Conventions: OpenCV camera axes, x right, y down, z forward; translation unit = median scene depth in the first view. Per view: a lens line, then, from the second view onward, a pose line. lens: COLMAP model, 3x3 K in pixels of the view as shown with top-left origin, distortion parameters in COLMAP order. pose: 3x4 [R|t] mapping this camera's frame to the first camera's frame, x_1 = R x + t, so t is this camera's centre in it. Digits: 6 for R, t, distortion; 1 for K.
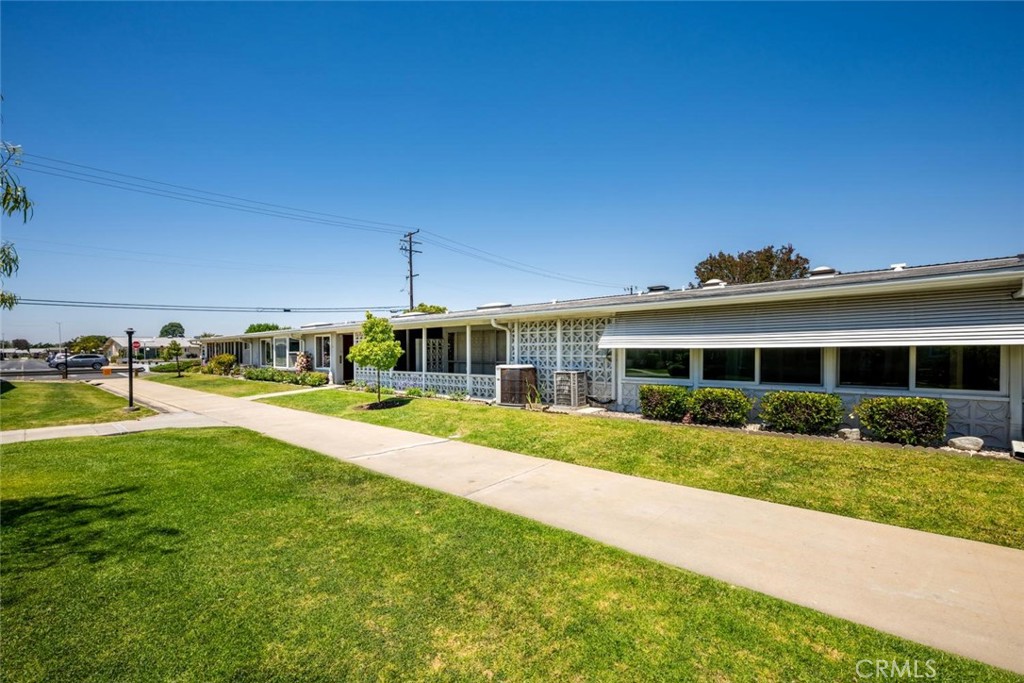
lens RADIAL K [[413.3, 0, 512.0], [0, 413.3, 341.5], [0, 0, 1]] dist [-0.000390, -0.000049]
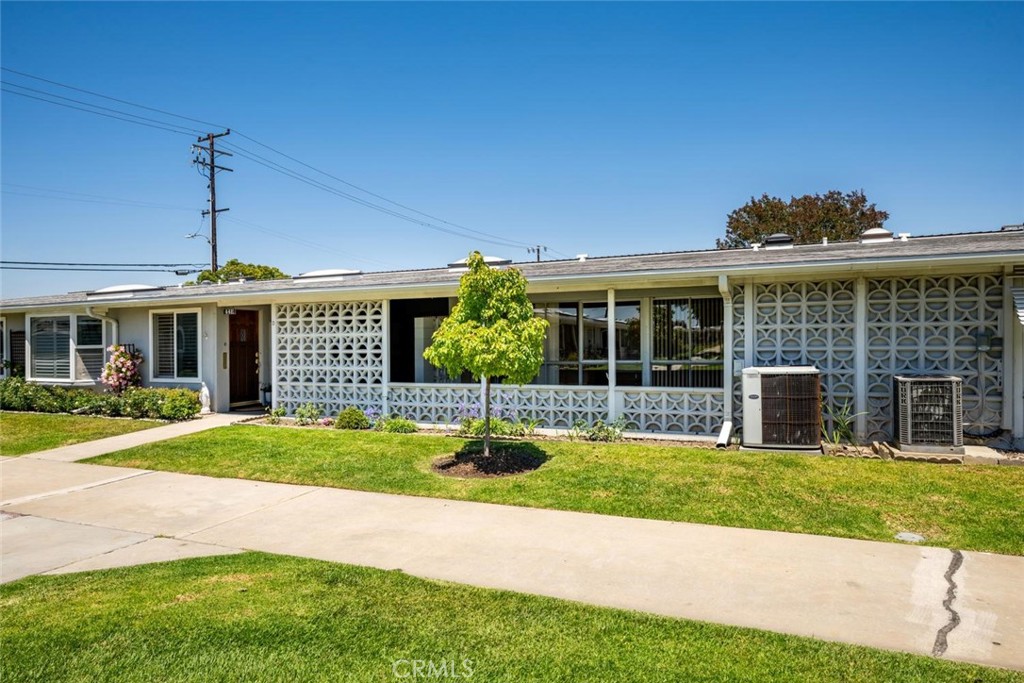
lens RADIAL K [[625.3, 0, 511.9], [0, 625.3, 327.6], [0, 0, 1]] dist [-0.001477, 0.000244]
pose [[0.958656, 0.001622, 0.284564, -0.296873], [-0.001247, 0.999998, -0.001501, 0.005533], [-0.284566, 0.001084, 0.958656, 0.203460]]
